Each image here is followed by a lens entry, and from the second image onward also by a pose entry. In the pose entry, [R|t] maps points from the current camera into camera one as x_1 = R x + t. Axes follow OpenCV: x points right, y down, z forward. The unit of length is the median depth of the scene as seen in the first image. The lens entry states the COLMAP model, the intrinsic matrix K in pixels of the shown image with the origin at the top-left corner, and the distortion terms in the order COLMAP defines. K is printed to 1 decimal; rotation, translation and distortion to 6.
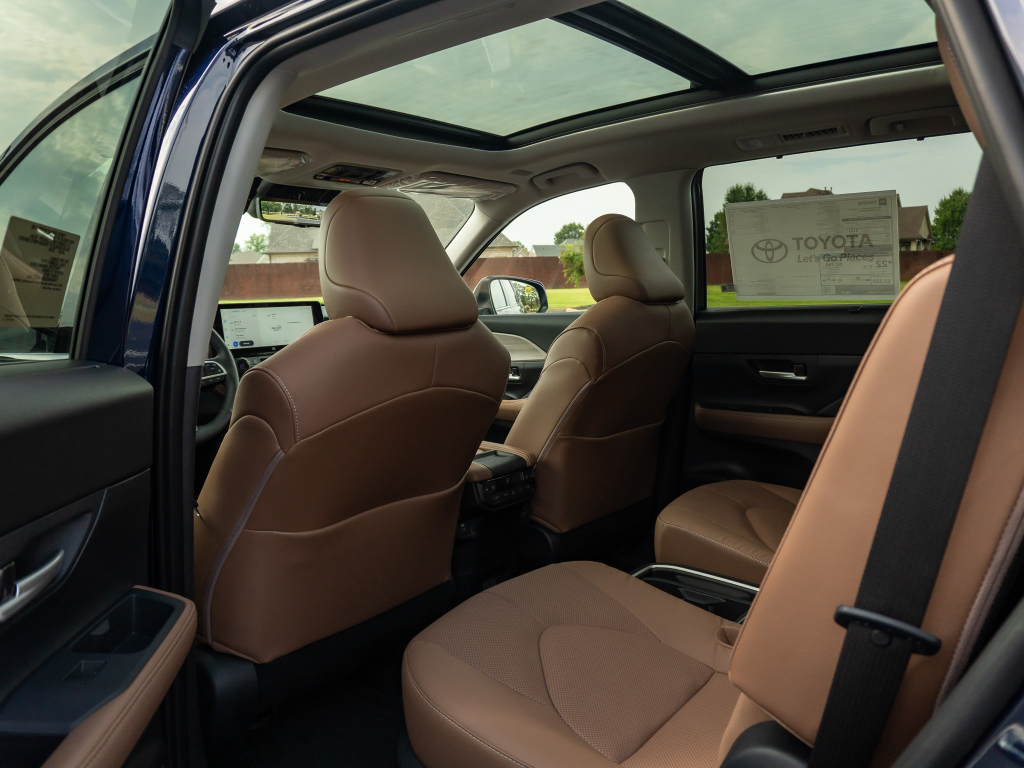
lens RADIAL K [[764.2, 0, 507.8], [0, 764.2, 393.1], [0, 0, 1]] dist [-0.037048, 0.000324]
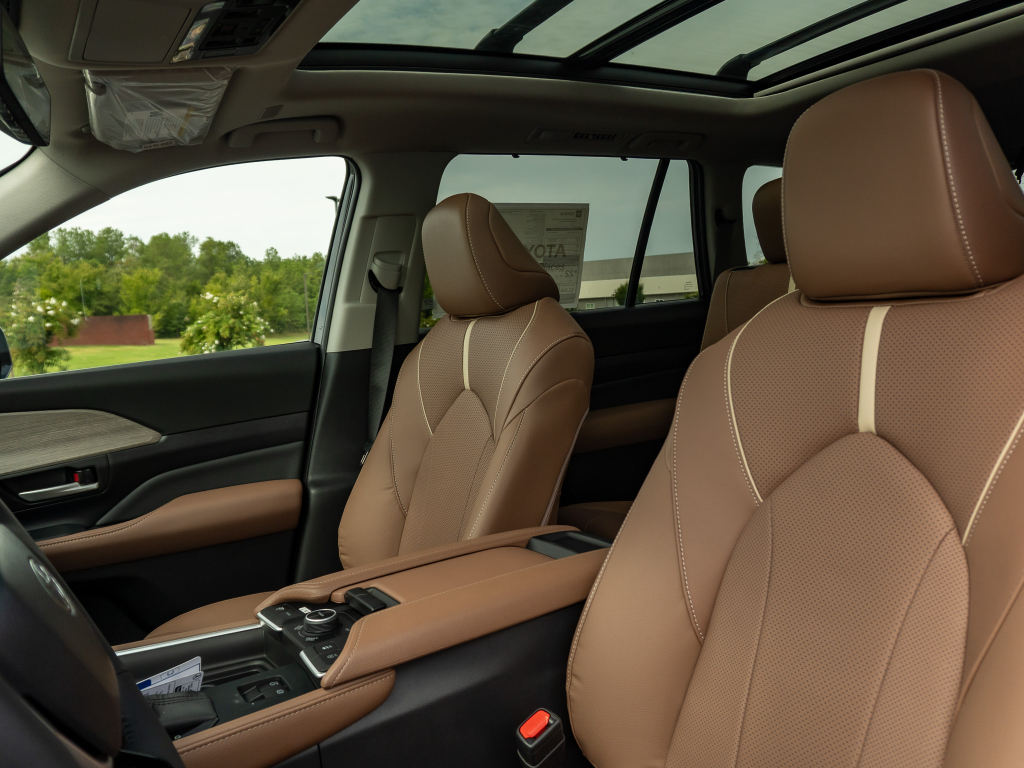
lens RADIAL K [[807.8, 0, 512.0], [0, 807.8, 384.0], [0, 0, 1]] dist [-0.020550, -0.002795]
pose [[0.317301, -0.090603, 0.943987, -0.563186], [0.199575, 0.979513, 0.026930, -0.061758], [-0.927087, 0.179851, 0.328882, 0.683353]]
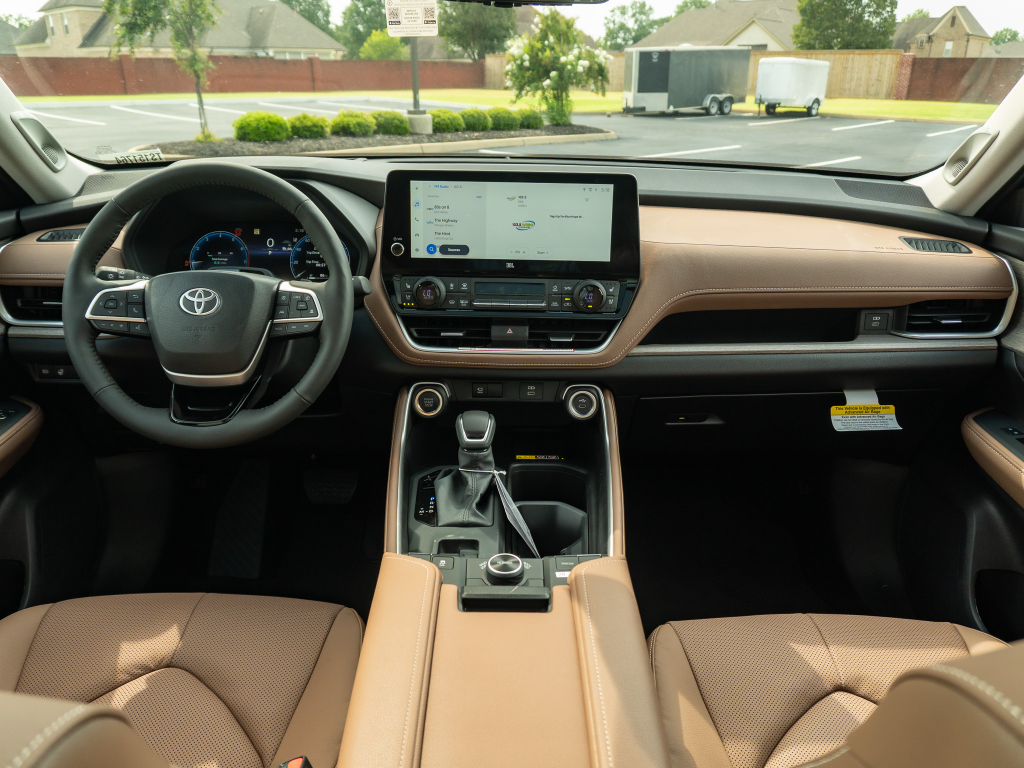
lens RADIAL K [[764.9, 0, 512.0], [0, 764.9, 384.0], [0, 0, 1]] dist [-0.021084, -0.003337]
pose [[0.637511, 0.312554, -0.704195, 0.089111], [-0.134732, 0.945157, 0.297531, -0.149320], [0.758569, -0.094802, 0.644659, 0.723922]]
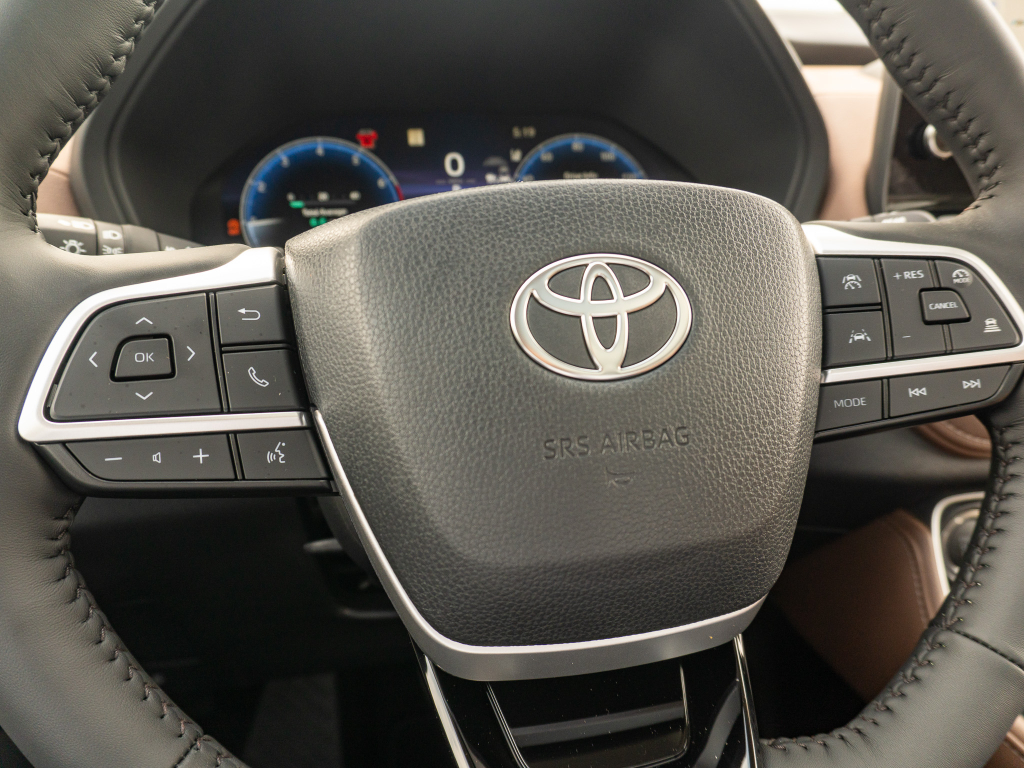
lens RADIAL K [[774.1, 0, 512.0], [0, 774.1, 384.0], [0, 0, 1]] dist [-0.022943, -0.002415]
pose [[0.781962, 0.240211, -0.575182, -0.347137], [-0.103160, 0.959910, 0.260637, -0.043913], [0.614731, -0.144473, 0.775393, 0.799979]]
